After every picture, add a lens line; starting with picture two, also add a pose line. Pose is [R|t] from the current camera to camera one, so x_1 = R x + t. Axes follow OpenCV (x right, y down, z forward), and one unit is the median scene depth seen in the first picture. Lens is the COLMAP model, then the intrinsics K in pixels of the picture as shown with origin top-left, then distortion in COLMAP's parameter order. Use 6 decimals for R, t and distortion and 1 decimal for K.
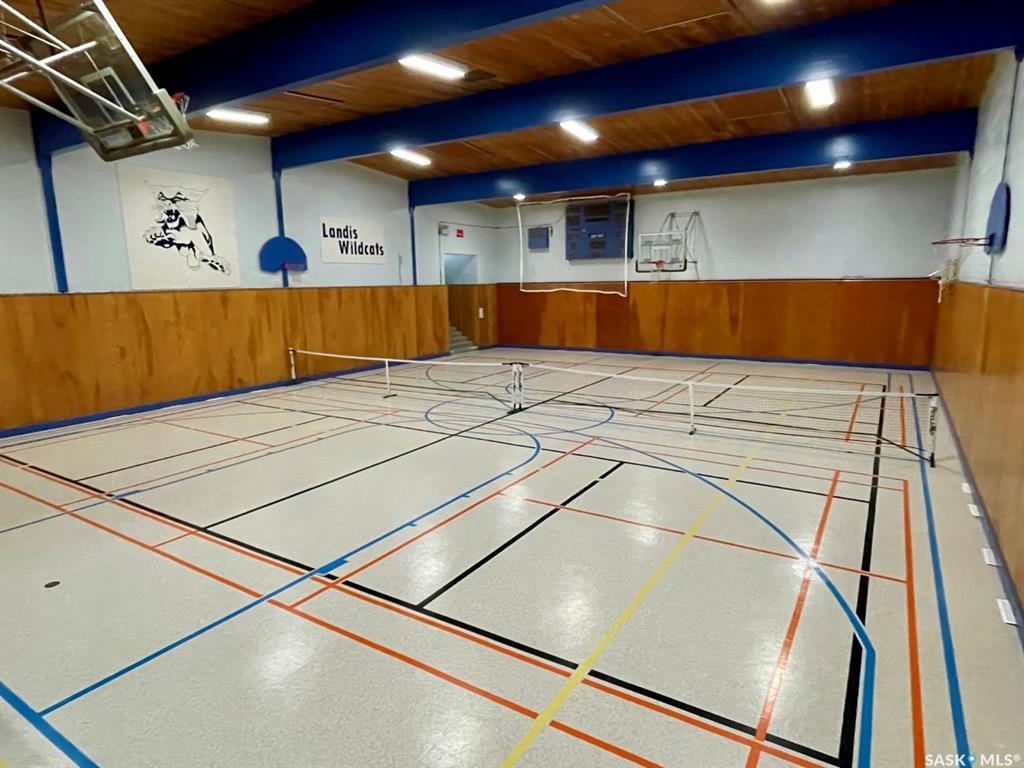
lens RADIAL K [[604.5, 0, 512.2], [0, 604.5, 382.8], [0, 0, 1]] dist [-0.003888, -0.000153]
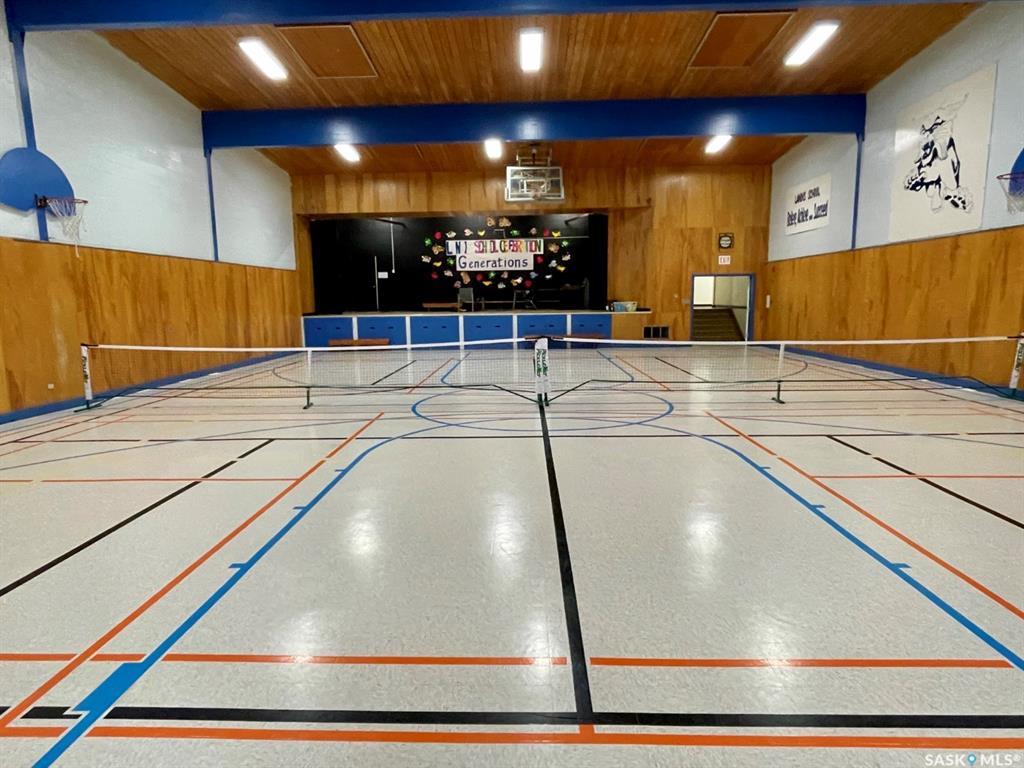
lens RADIAL K [[604.5, 0, 511.3], [0, 604.5, 384.8], [0, 0, 1]] dist [-0.003888, -0.000153]
pose [[-0.861425, 0.092888, -0.499318, 0.375647], [-0.068207, 0.953069, 0.294971, -0.170267], [0.503283, 0.288153, -0.814662, 1.459907]]
